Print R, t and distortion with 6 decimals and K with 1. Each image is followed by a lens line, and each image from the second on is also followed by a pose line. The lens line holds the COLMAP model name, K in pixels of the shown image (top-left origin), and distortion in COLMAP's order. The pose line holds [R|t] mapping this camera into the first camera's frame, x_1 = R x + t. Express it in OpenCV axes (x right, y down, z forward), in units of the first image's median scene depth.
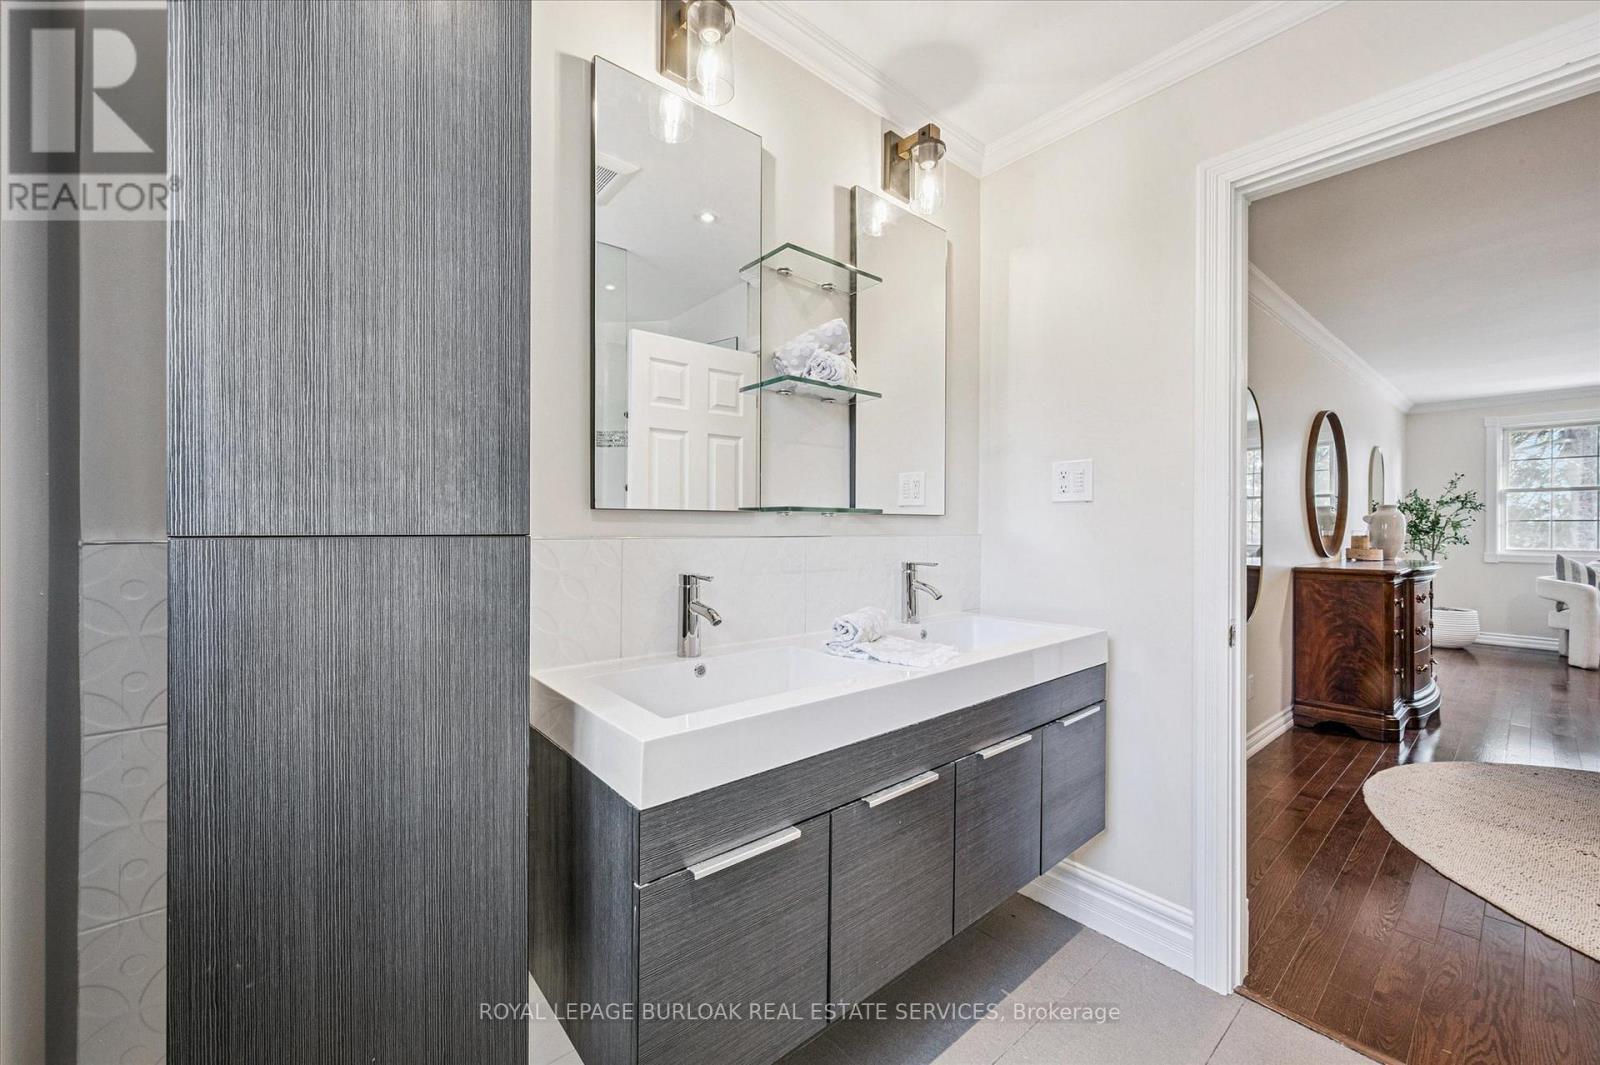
lens RADIAL K [[624.5, 0, 798.7], [0, 624.5, 530.5], [0, 0, 1]] dist [0.002370, 0.000339]
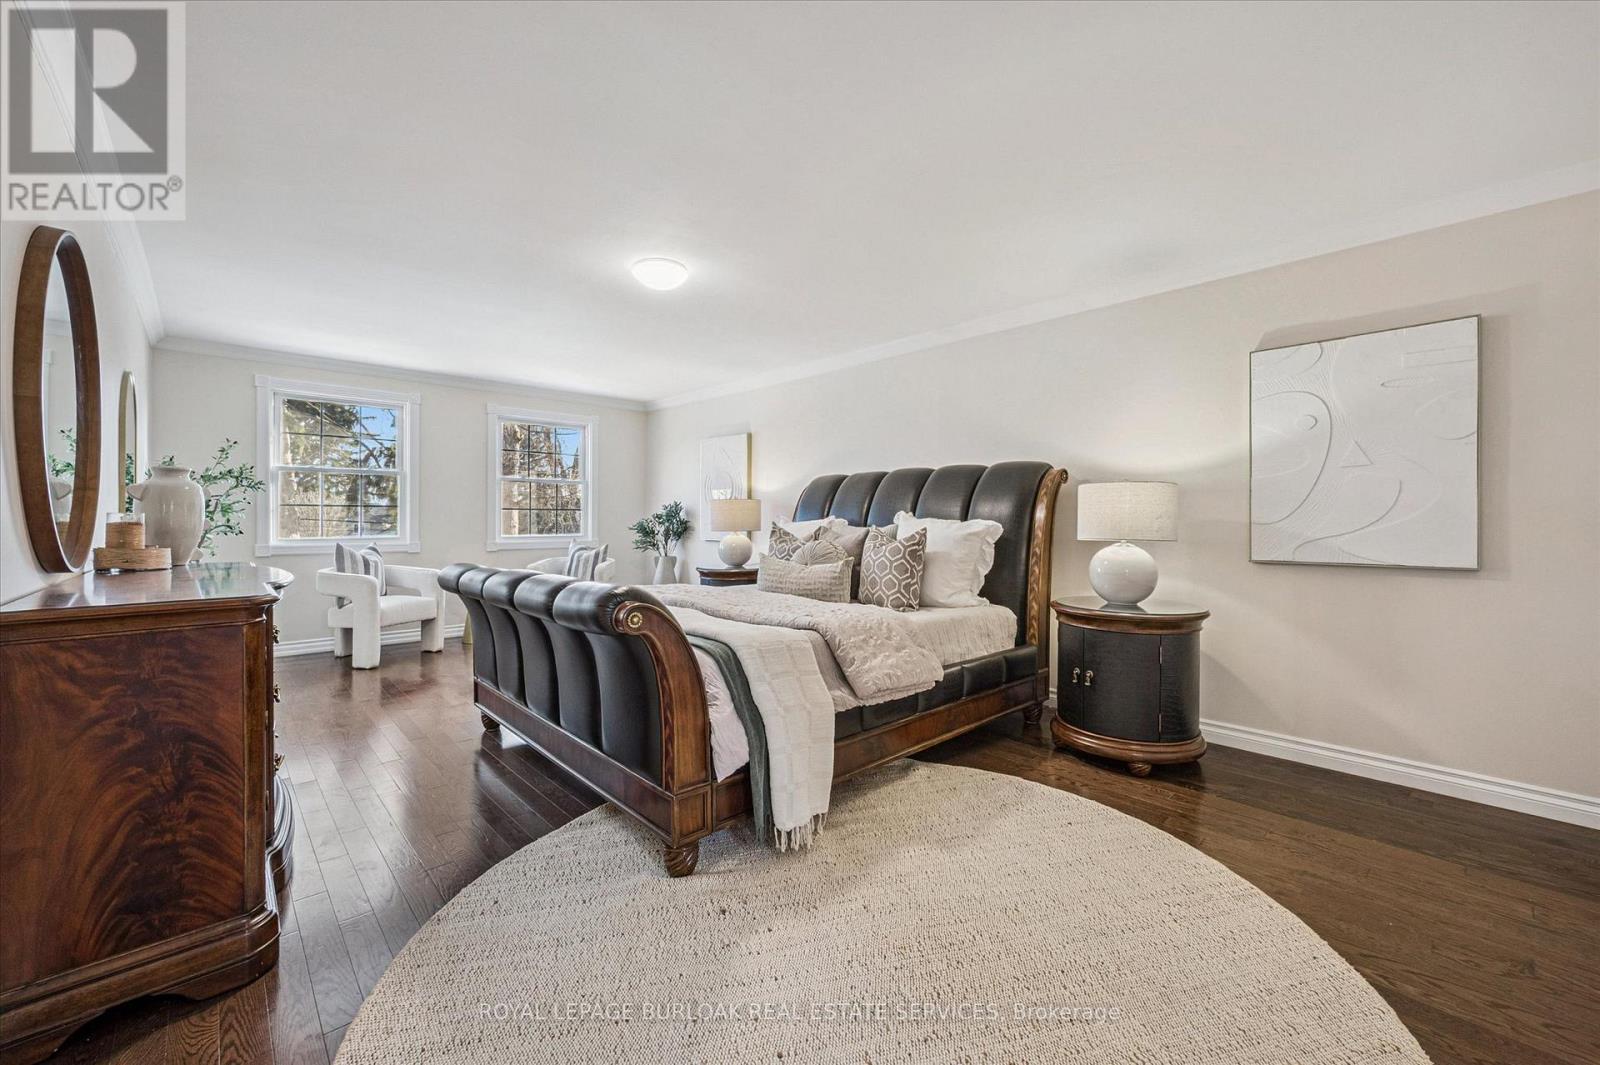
lens RADIAL K [[624.5, 0, 798.8], [0, 624.5, 524.9], [0, 0, 1]] dist [0.002370, 0.000339]
pose [[-0.055688, -0.008660, 0.998411, 0.353405], [0.001282, 0.999961, 0.008745, 0.006331], [-0.998447, 0.001767, -0.055675, 0.476733]]
